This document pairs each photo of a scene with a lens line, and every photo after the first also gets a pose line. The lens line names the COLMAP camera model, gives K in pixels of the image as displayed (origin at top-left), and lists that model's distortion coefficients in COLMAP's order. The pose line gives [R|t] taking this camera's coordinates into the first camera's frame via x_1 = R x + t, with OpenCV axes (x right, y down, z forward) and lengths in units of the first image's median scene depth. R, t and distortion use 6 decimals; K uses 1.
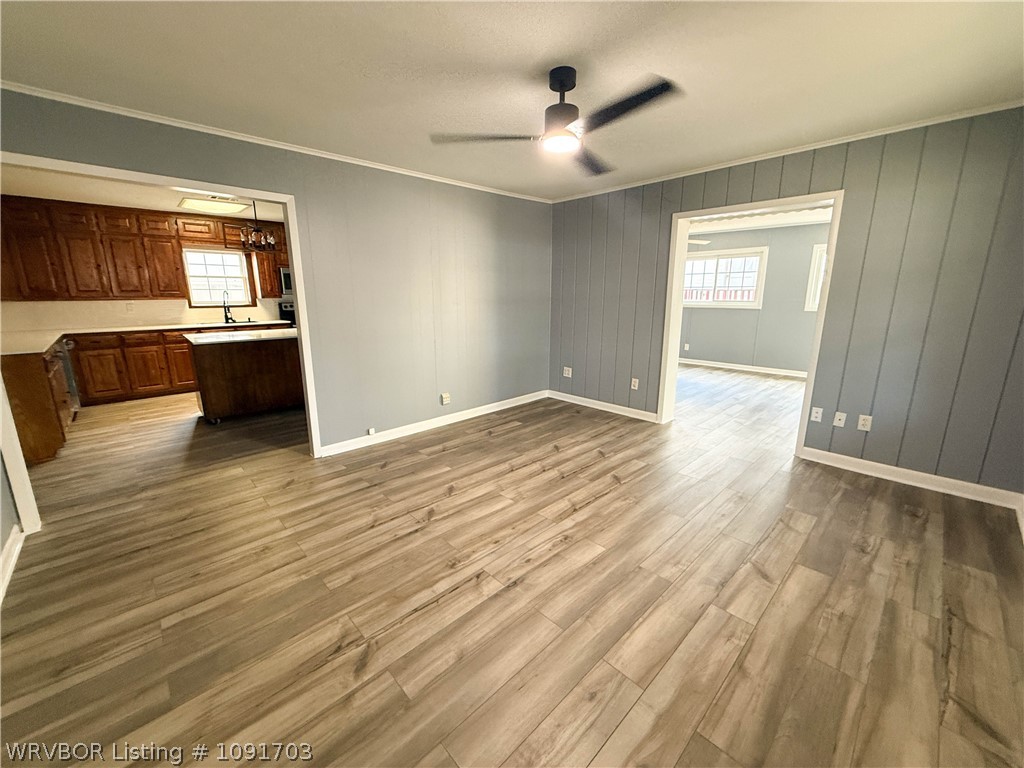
lens RADIAL K [[409.1, 0, 512.6], [0, 409.1, 383.3], [0, 0, 1]] dist [0.002697, -0.000897]
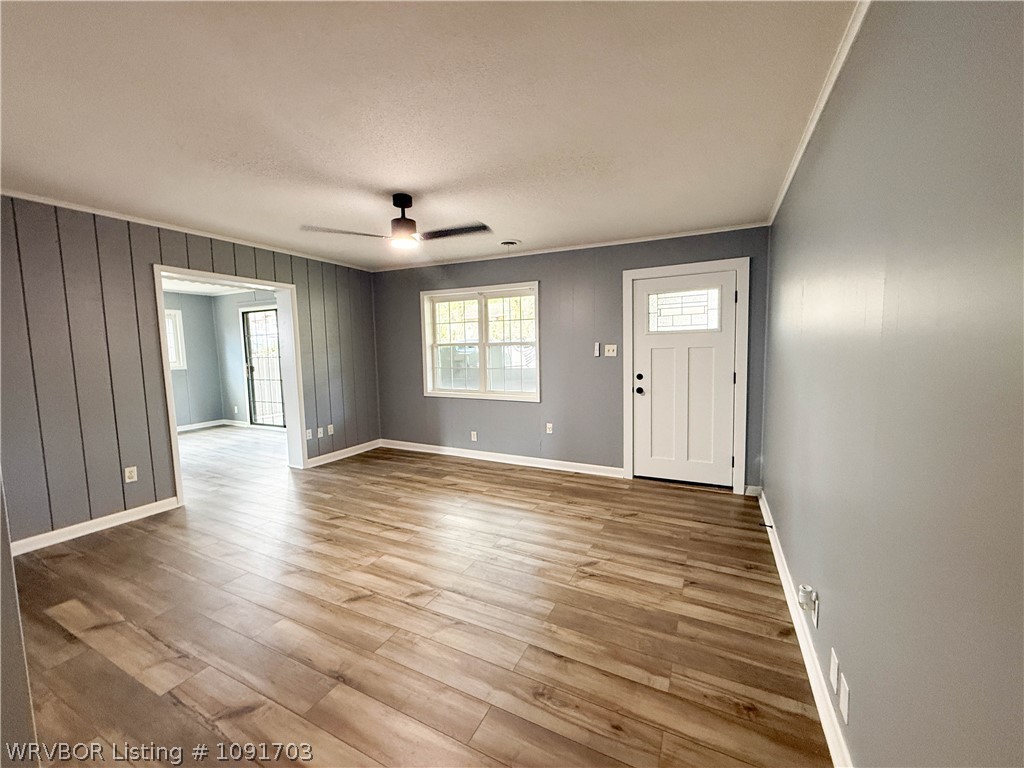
lens RADIAL K [[409.1, 0, 506.5], [0, 409.1, 382.9], [0, 0, 1]] dist [0.002697, -0.000897]
pose [[-0.331752, -0.074407, 0.940428, -2.125634], [0.218122, 0.963821, 0.153204, -0.429959], [-0.917804, 0.255954, -0.303520, 1.962842]]
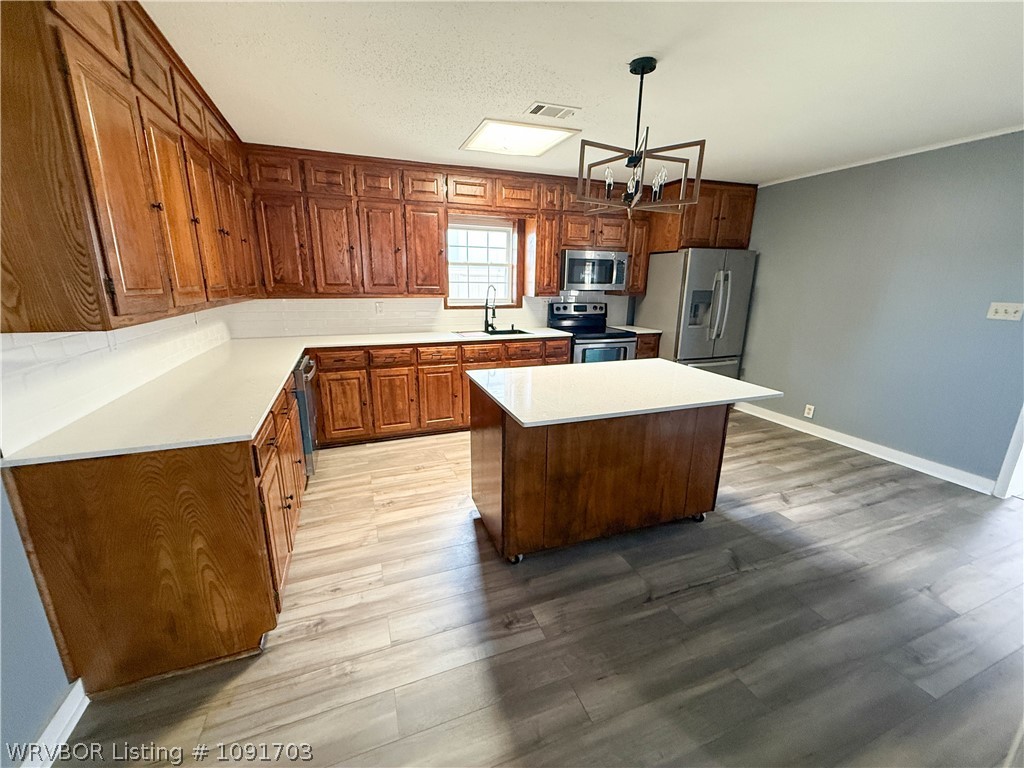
lens RADIAL K [[409.1, 0, 508.4], [0, 409.1, 382.8], [0, 0, 1]] dist [0.002697, -0.000897]
pose [[0.921347, 0.106205, -0.373953, -0.393556], [-0.096552, 0.994332, 0.044512, -0.095292], [0.376561, -0.004905, 0.926379, 0.373037]]
